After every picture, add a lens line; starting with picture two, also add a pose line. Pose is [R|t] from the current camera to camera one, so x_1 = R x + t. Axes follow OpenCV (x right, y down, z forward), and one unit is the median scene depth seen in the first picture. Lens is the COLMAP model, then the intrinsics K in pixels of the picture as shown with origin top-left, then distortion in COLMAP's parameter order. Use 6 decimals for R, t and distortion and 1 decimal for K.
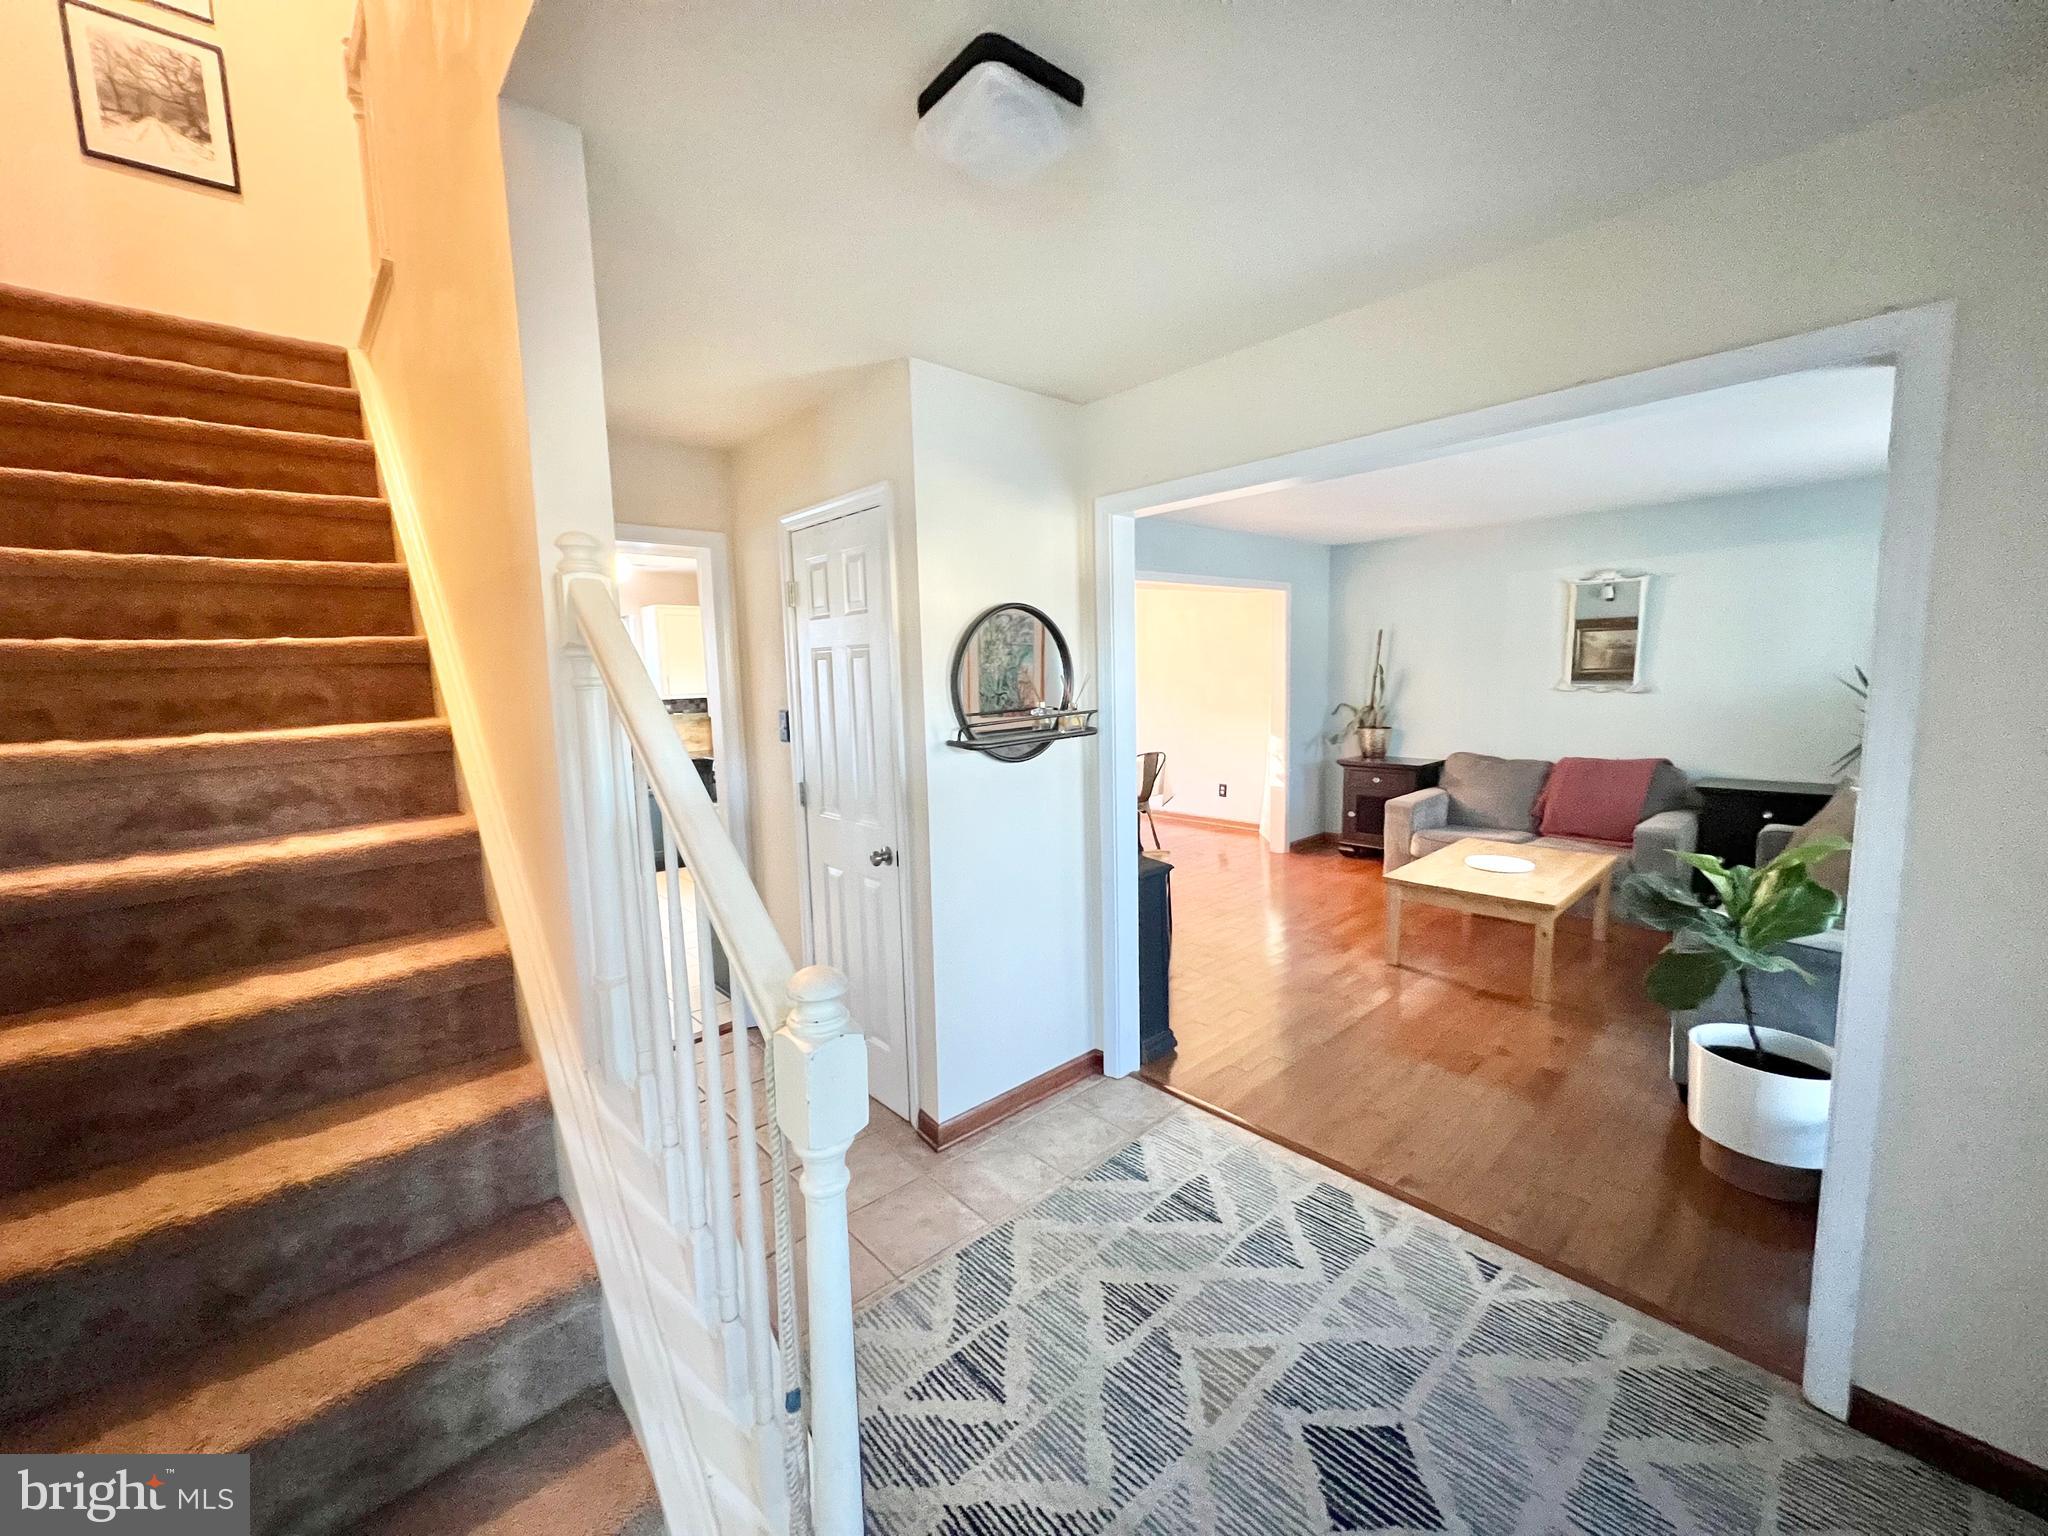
lens RADIAL K [[820.3, 0, 1014.8], [0, 820.3, 761.8], [0, 0, 1]] dist [-0.003645, 0.000447]
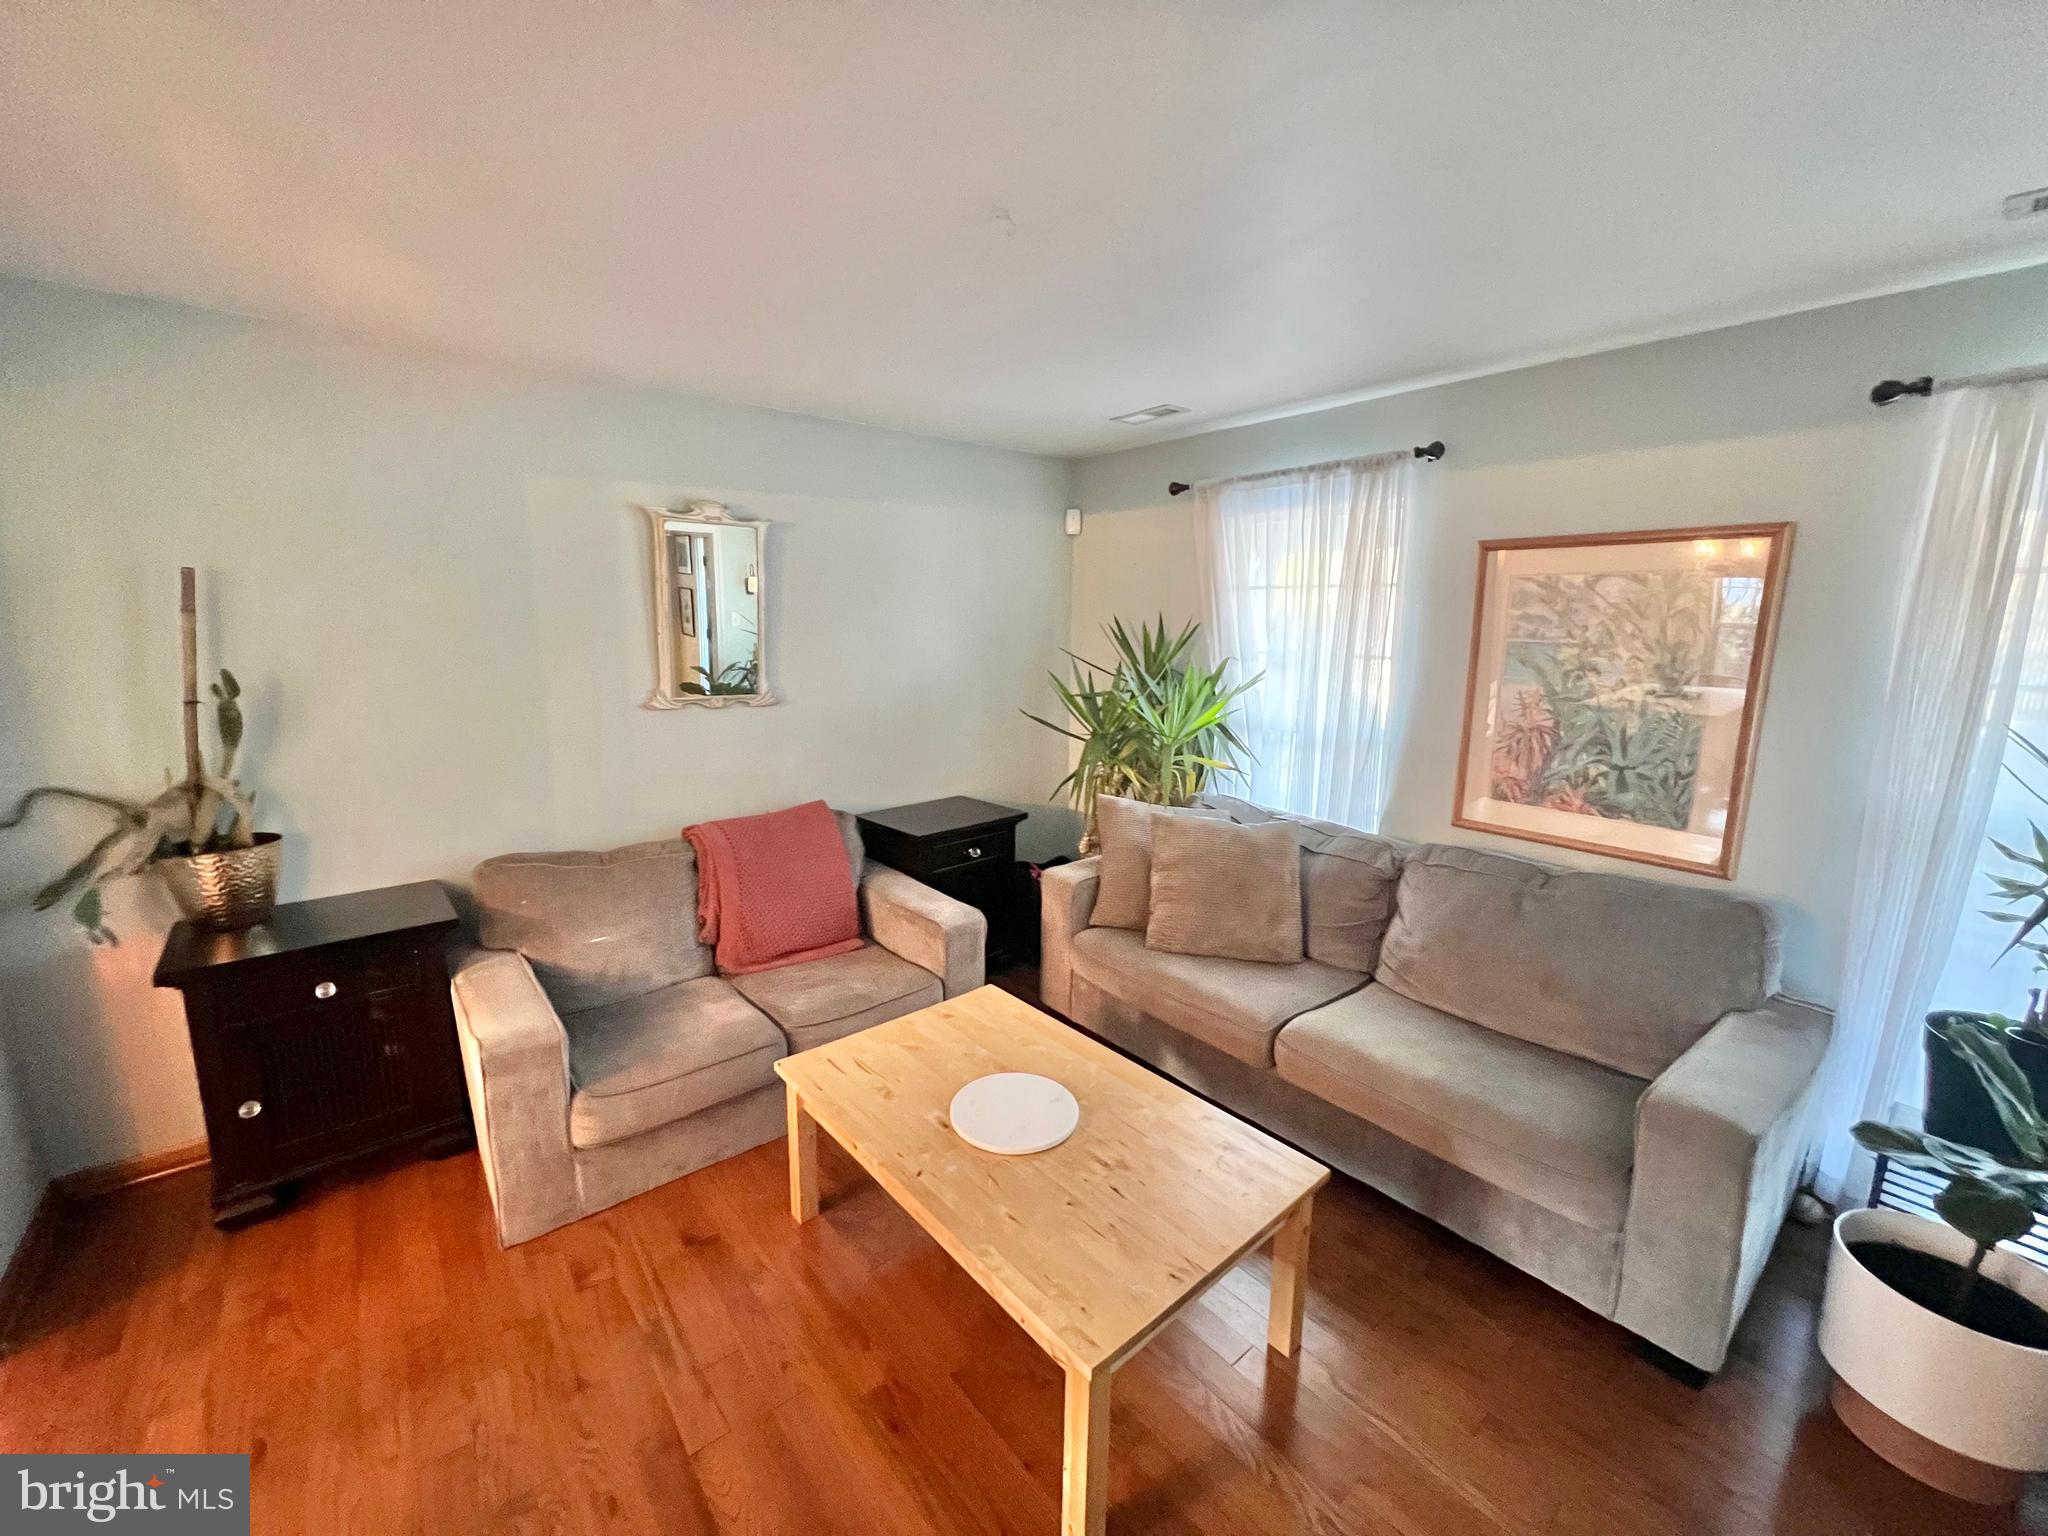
lens RADIAL K [[820.3, 0, 1014.8], [0, 820.3, 761.8], [0, 0, 1]] dist [-0.003645, 0.000447]
pose [[0.043619, -0.146052, 0.988315, 0.108132], [0.110906, 0.983850, 0.140498, -0.091048], [-0.992873, 0.103481, 0.059112, 0.644542]]
